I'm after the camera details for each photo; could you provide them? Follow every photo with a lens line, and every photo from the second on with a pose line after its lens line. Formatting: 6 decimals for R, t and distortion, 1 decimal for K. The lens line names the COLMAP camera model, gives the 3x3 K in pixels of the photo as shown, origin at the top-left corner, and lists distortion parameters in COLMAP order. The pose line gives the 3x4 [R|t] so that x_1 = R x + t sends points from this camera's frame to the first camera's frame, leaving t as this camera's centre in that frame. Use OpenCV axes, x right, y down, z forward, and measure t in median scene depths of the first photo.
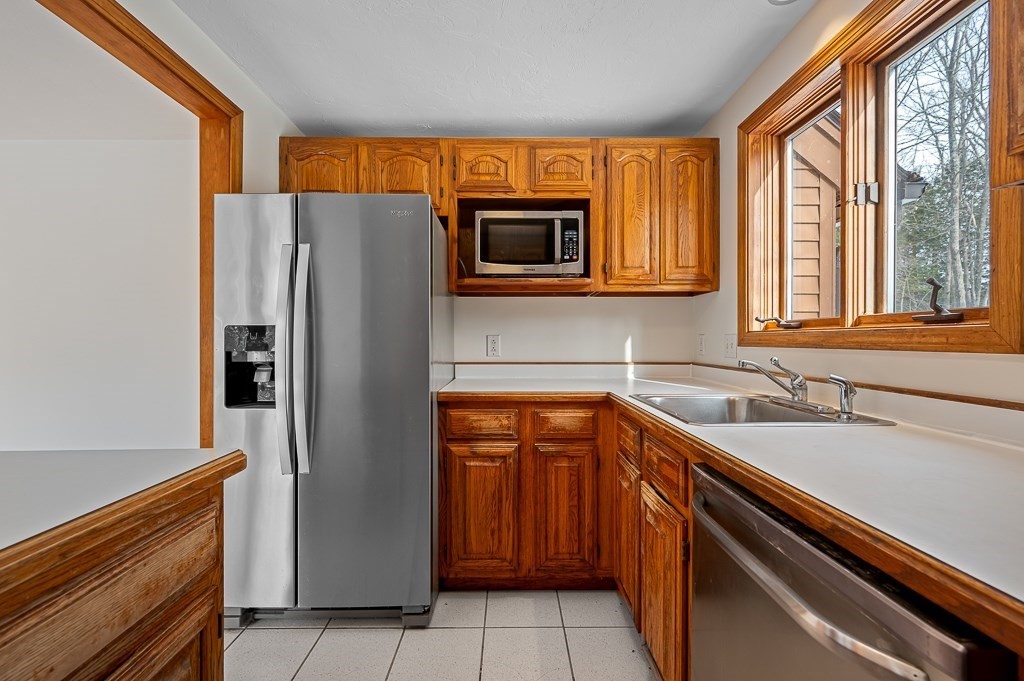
lens RADIAL K [[432.5, 0, 510.3], [0, 432.5, 342.2], [0, 0, 1]] dist [0.002719, 0.000573]
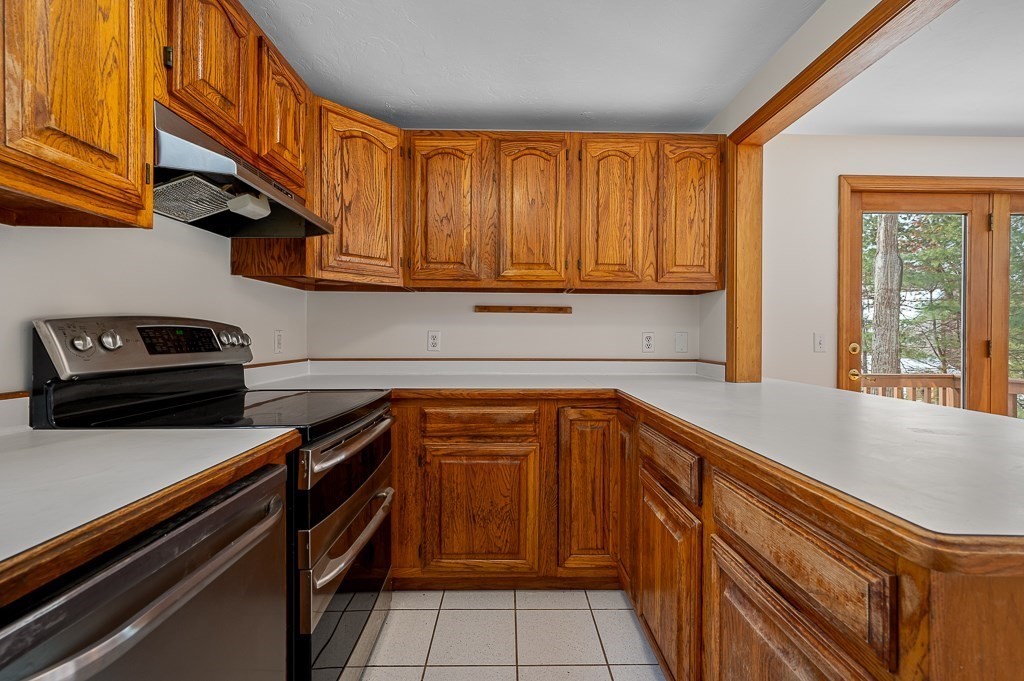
lens RADIAL K [[432.5, 0, 505.3], [0, 432.5, 336.7], [0, 0, 1]] dist [0.002719, 0.000573]
pose [[-0.999937, -0.010458, 0.003956, -0.084842], [-0.010432, 0.999925, 0.006478, -0.007638], [-0.004023, 0.006437, -0.999971, 2.035706]]
